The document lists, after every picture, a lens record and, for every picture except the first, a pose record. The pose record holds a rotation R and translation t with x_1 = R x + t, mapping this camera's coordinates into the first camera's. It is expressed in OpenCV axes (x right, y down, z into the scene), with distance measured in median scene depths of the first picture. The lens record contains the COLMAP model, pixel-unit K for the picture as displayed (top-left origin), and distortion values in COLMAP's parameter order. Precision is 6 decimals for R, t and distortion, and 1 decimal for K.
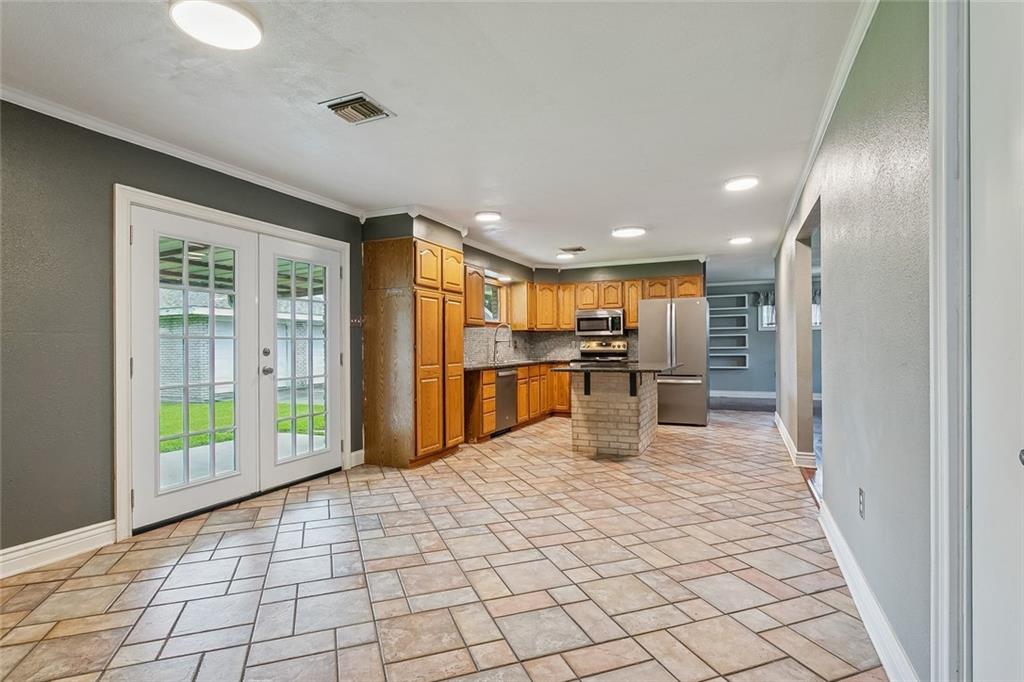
lens RADIAL K [[560.1, 0, 494.8], [0, 560.1, 345.0], [0, 0, 1]] dist [-0.000633, 0.000019]
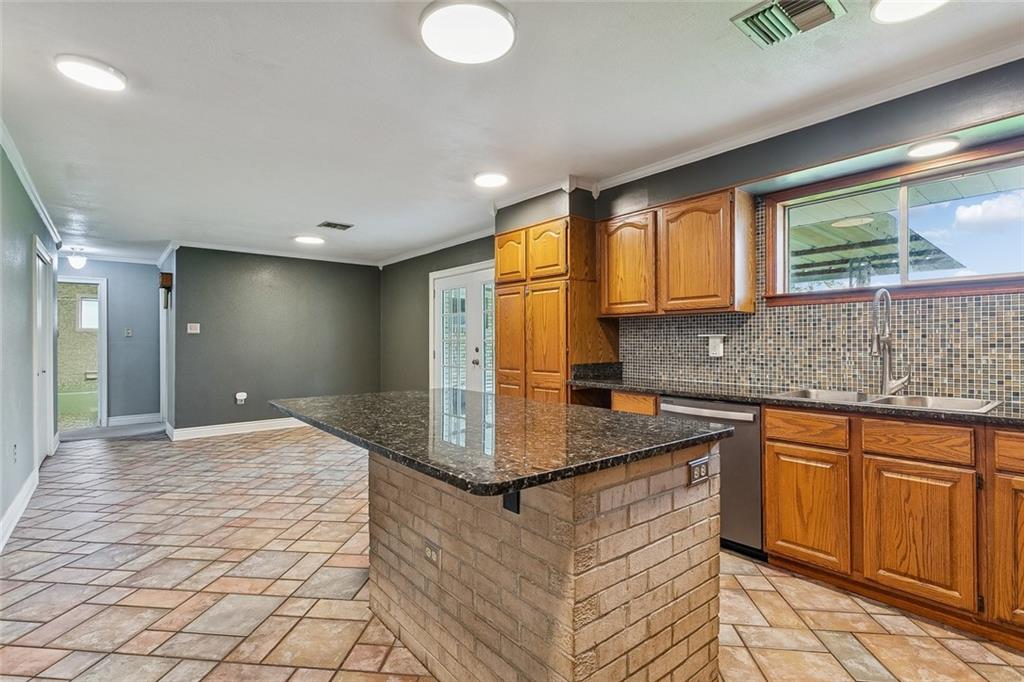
lens RADIAL K [[492.1, 0, 505.3], [0, 492.1, 340.2], [0, 0, 1]] dist [-0.002098, -0.000469]
pose [[-0.464046, 0.008166, -0.885773, 0.383353], [0.010062, 0.999942, 0.003947, -0.009016], [0.885754, -0.007081, -0.464101, 0.891209]]
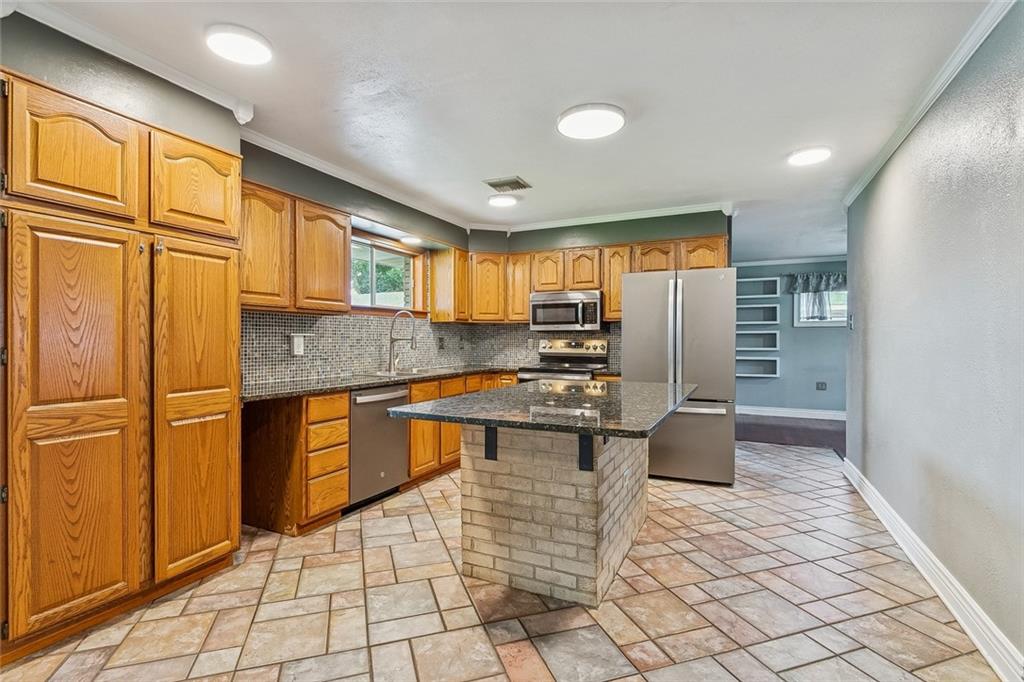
lens RADIAL K [[492.1, 0, 505.3], [0, 492.1, 340.2], [0, 0, 1]] dist [-0.002098, -0.000469]
pose [[0.999555, 0.010700, -0.027838, 0.136019], [-0.010571, 0.999933, 0.004775, -0.008508], [0.027888, -0.004478, 0.999601, 0.430542]]
